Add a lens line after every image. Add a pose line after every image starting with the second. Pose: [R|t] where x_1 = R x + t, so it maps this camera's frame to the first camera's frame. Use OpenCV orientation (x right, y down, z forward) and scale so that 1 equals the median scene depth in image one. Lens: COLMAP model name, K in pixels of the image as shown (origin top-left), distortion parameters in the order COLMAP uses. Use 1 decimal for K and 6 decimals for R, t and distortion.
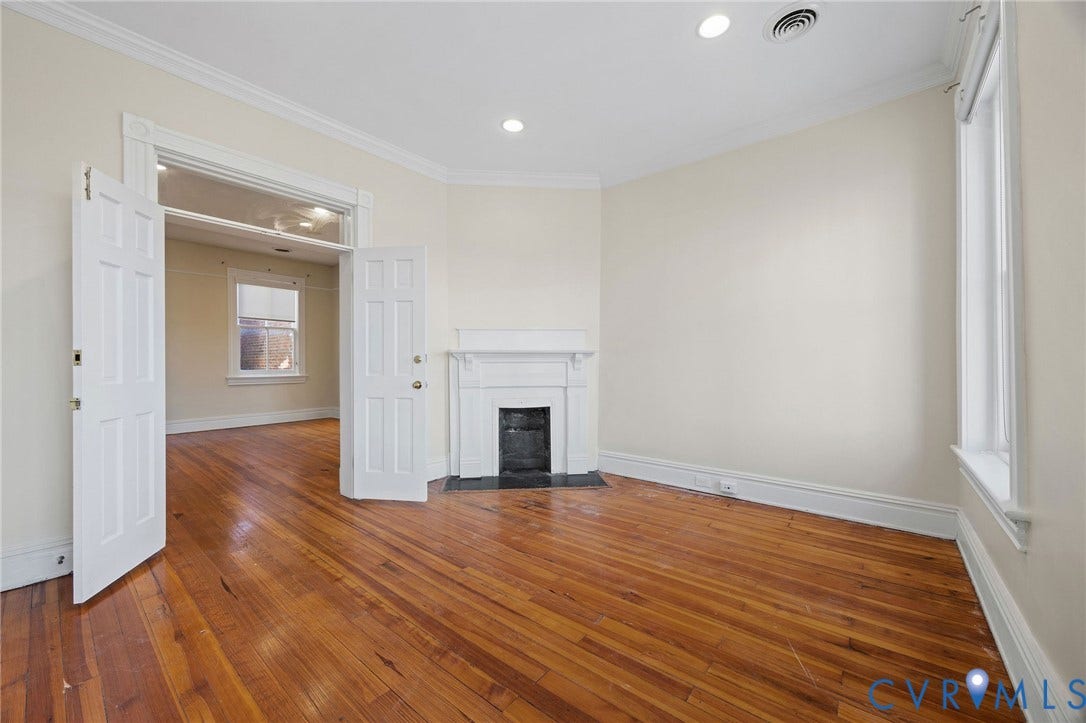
lens RADIAL K [[421.2, 0, 538.8], [0, 421.2, 361.6], [0, 0, 1]] dist [0.001429, 0.000141]
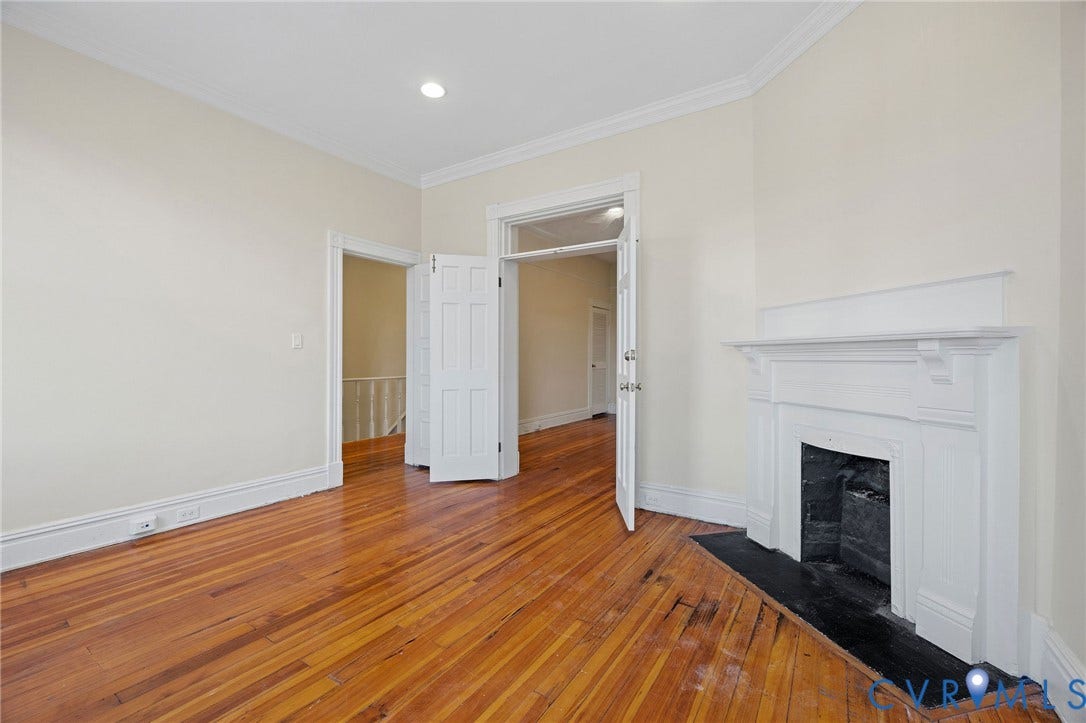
lens RADIAL K [[455.4, 0, 533.2], [0, 455.4, 356.4], [0, 0, 1]] dist [-0.012772, 0.000106]
pose [[0.104333, -0.000080, -0.994542, 0.694386], [-0.006758, 0.999977, -0.000789, -0.001963], [0.994519, 0.006803, 0.104330, 0.858978]]
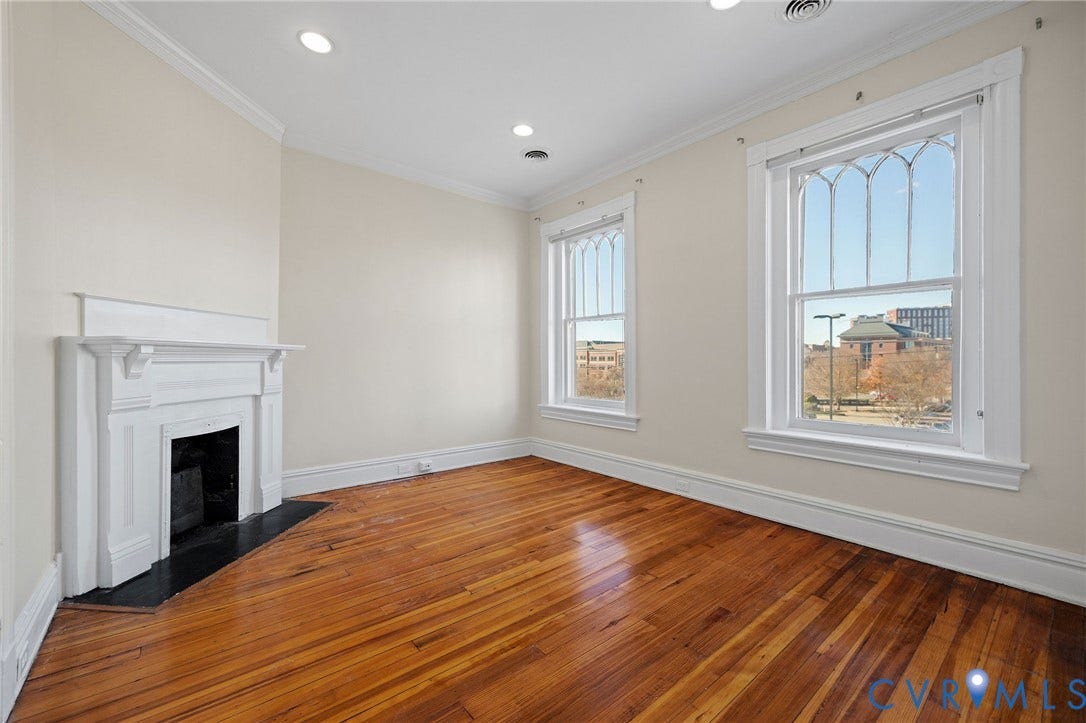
lens RADIAL K [[442.9, 0, 543.0], [0, 442.9, 361.5], [0, 0, 1]] dist [0.010060, 0.000207]
pose [[0.171576, -0.000530, 0.985171, -0.916433], [-0.002706, 0.999996, 0.001009, -0.001385], [-0.985167, -0.002839, 0.171574, 0.566873]]
